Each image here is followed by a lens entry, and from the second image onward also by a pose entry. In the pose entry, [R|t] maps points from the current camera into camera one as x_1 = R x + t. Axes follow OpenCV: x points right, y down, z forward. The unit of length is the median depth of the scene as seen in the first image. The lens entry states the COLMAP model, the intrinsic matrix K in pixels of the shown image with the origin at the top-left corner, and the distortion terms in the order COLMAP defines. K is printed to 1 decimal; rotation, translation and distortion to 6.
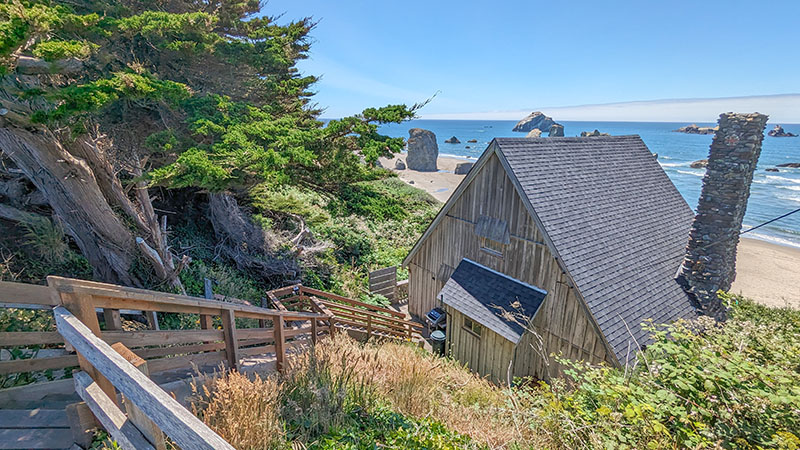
lens RADIAL K [[366.3, 0, 400.7], [0, 366.3, 223.9], [0, 0, 1]] dist [-0.005295, -0.000572]
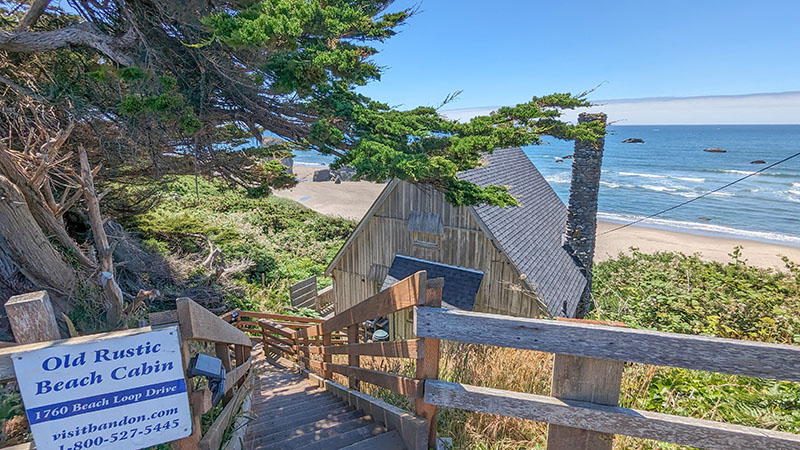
lens RADIAL K [[366.3, 0, 398.7], [0, 366.3, 224.1], [0, 0, 1]] dist [-0.005295, -0.000572]
pose [[0.927655, -0.111967, 0.356258, -0.181512], [0.118183, 0.992982, 0.004346, 0.003485], [-0.354244, 0.038072, 0.934378, 0.026598]]
